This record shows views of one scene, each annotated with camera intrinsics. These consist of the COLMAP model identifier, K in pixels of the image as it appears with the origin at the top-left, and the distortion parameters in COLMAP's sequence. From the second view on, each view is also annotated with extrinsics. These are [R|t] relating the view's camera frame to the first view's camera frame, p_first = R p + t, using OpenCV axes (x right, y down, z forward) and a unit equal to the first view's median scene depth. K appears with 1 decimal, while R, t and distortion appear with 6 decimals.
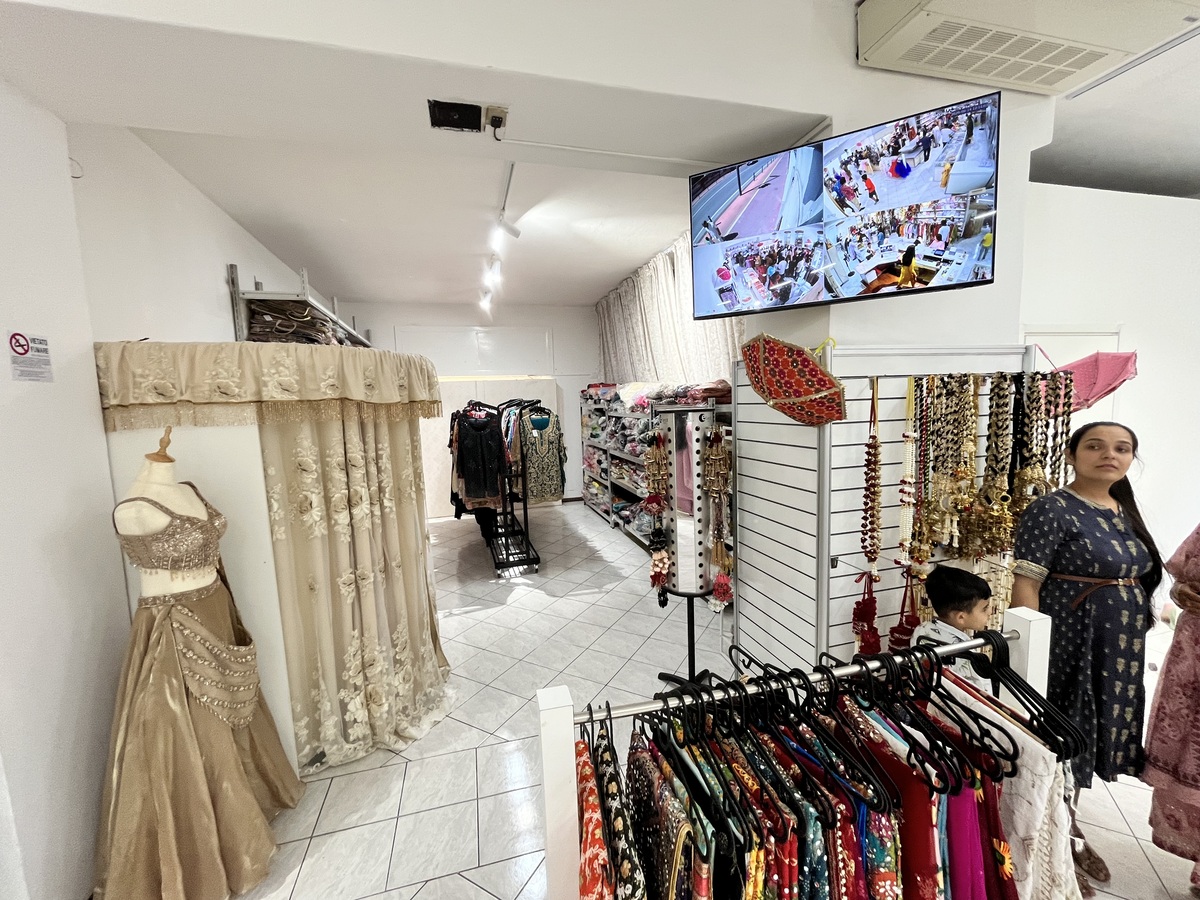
lens RADIAL K [[487.1, 0, 597.0], [0, 487.1, 451.9], [0, 0, 1]] dist [-0.003454, 0.000212]
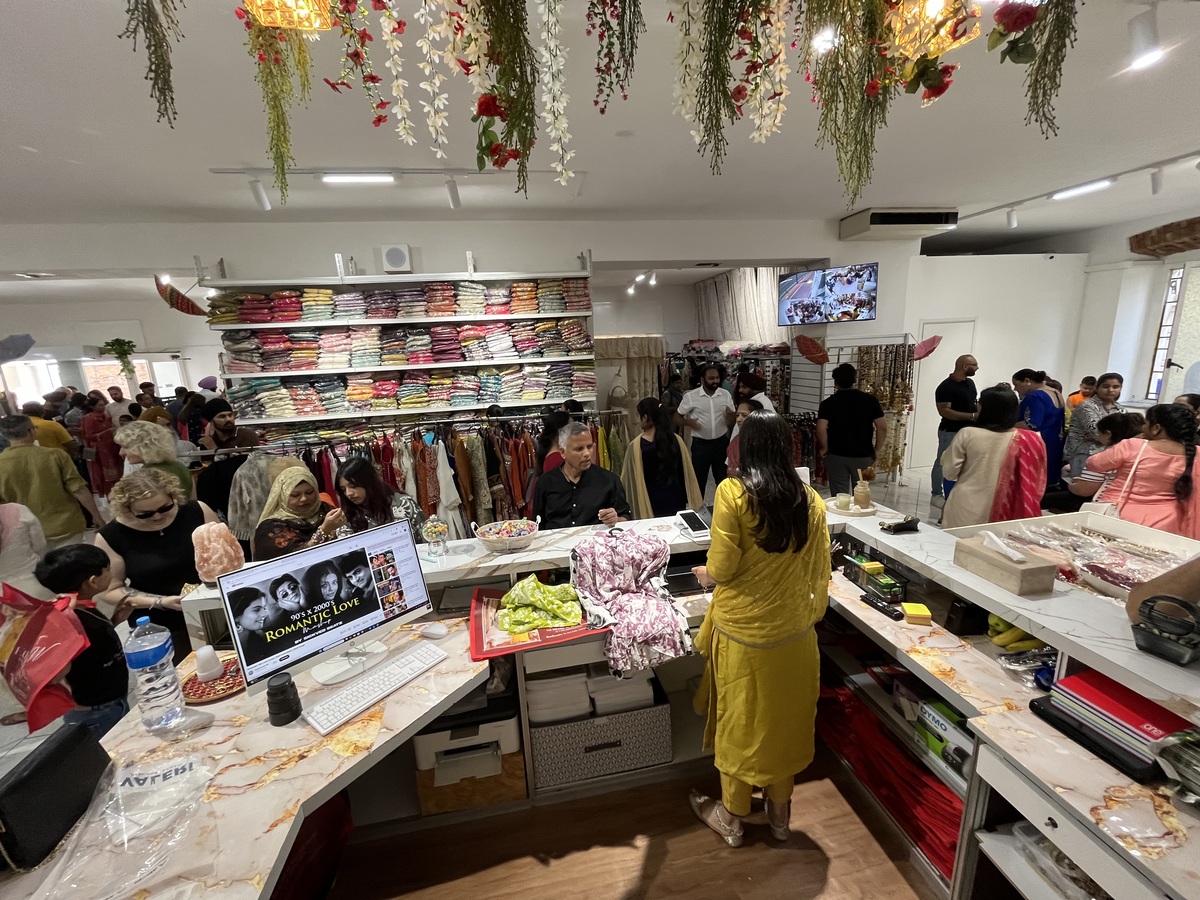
lens RADIAL K [[487.1, 0, 598.1], [0, 487.1, 452.0], [0, 0, 1]] dist [-0.003454, 0.000212]
pose [[0.996583, 0.006603, -0.082332, -0.534076], [0.002607, 0.993788, 0.111260, 0.117673], [0.082555, -0.111095, 0.990375, -1.732285]]
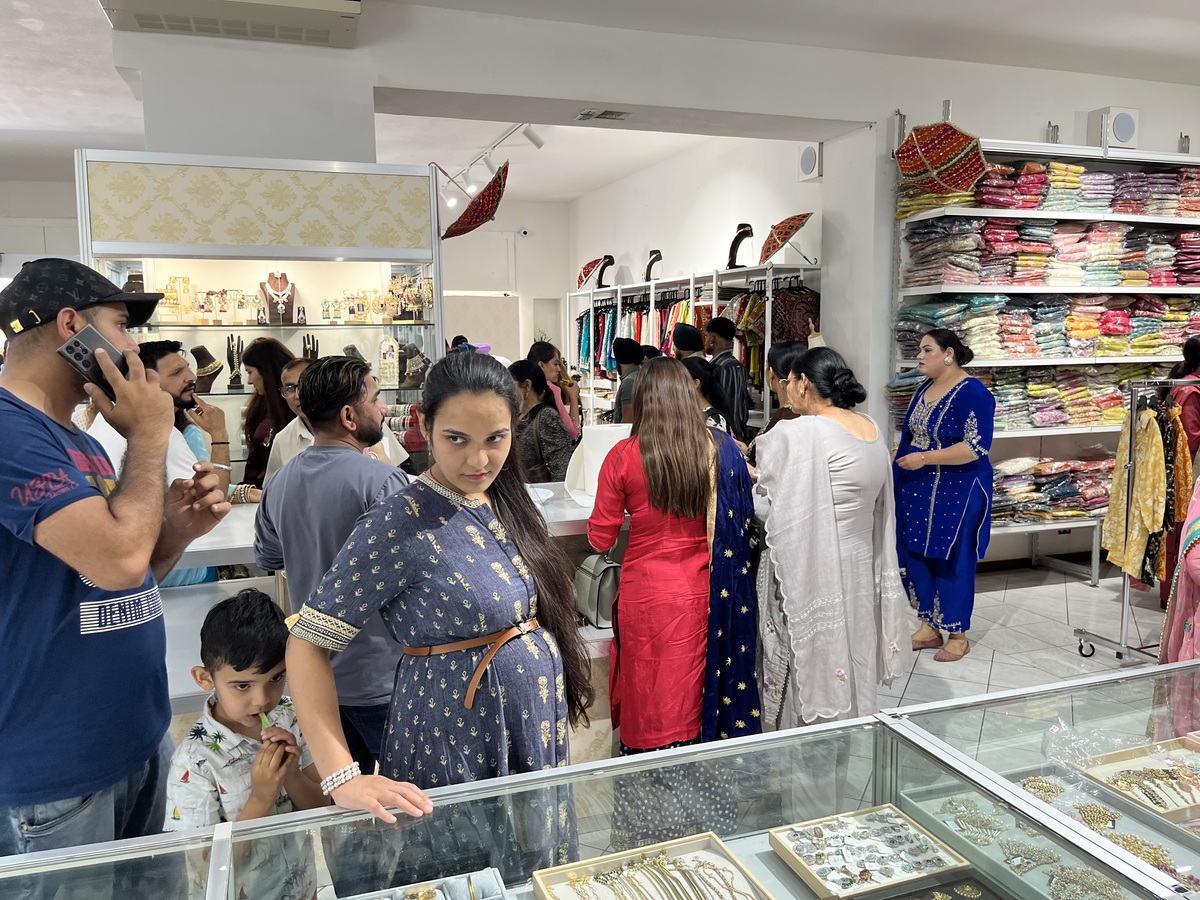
lens RADIAL K [[913.1, 0, 587.1], [0, 913.1, 441.5], [0, 0, 1]] dist [0.062694, -0.088170]
pose [[0.998364, 0.017752, 0.054353, -3.042182], [-0.017958, 0.999833, 0.003308, 0.404875], [-0.054285, -0.004278, 0.998516, -2.138115]]
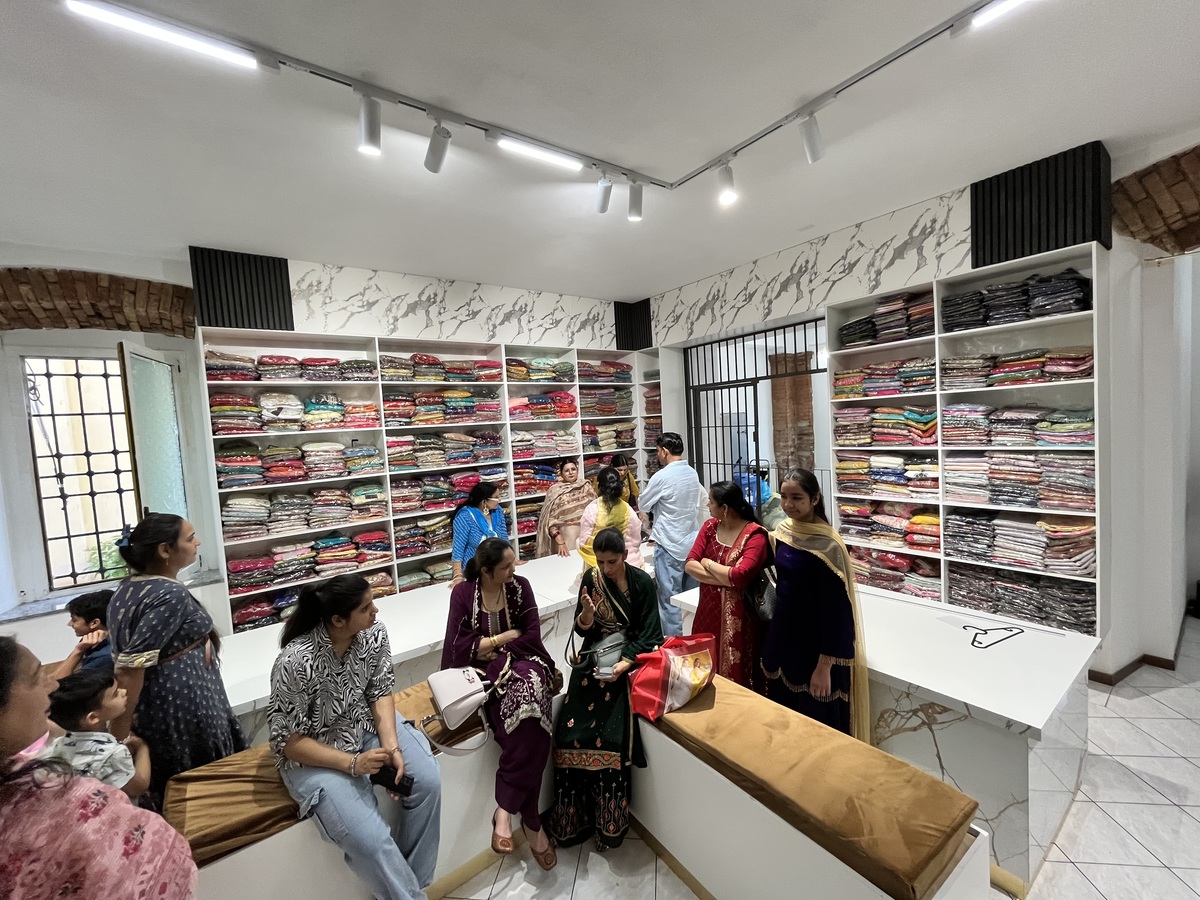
lens RADIAL K [[487.1, 0, 601.9], [0, 487.1, 453.4], [0, 0, 1]] dist [-0.003454, 0.000212]
pose [[-0.369465, -0.000499, 0.929244, 0.379784], [0.174399, 0.982193, 0.069868, -0.086573], [-0.912732, 0.187873, -0.362799, 0.244776]]
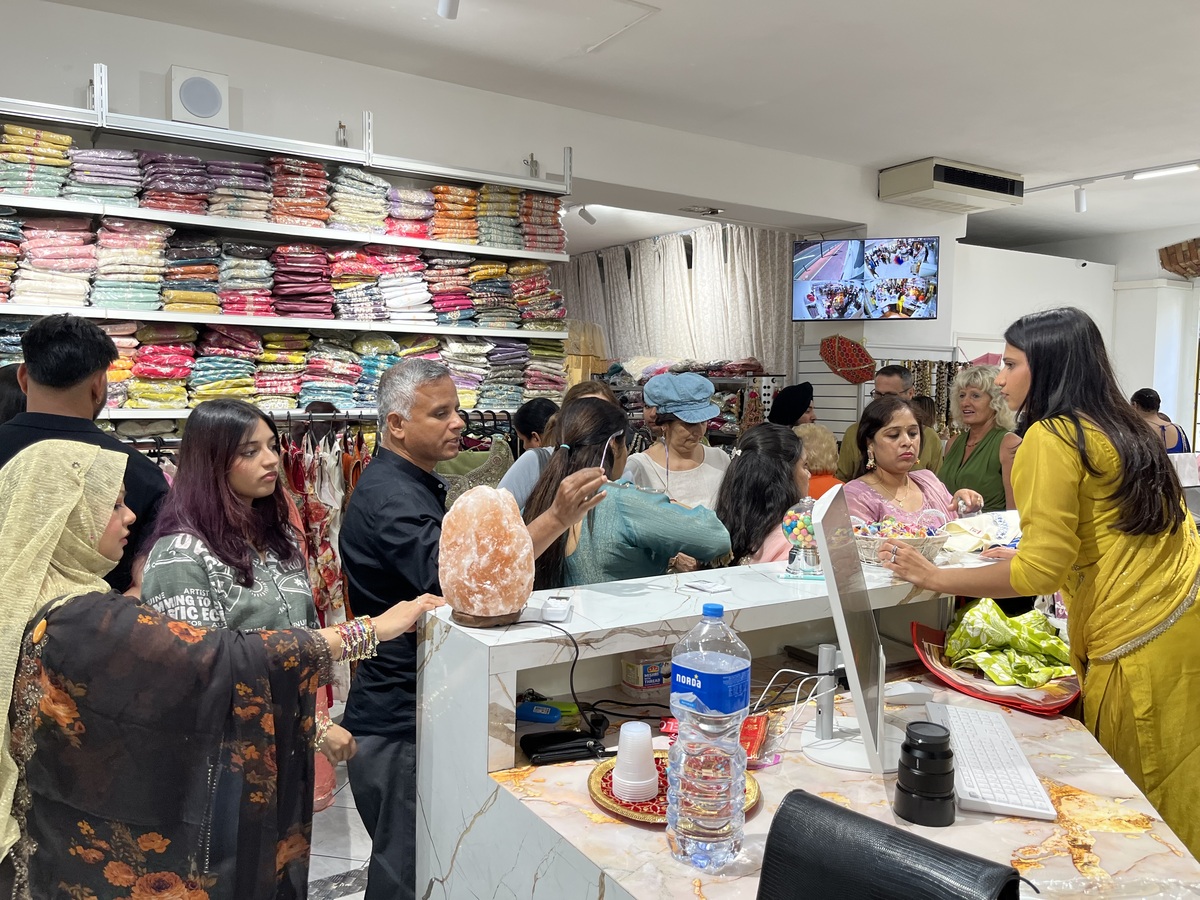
lens RADIAL K [[913.1, 0, 593.6], [0, 913.1, 451.7], [0, 0, 1]] dist [0.062694, -0.088170]
pose [[0.951835, 0.025712, 0.305532, -1.313348], [-0.012763, 0.998937, -0.044305, 0.311764], [-0.306346, 0.038271, 0.951151, -1.684627]]
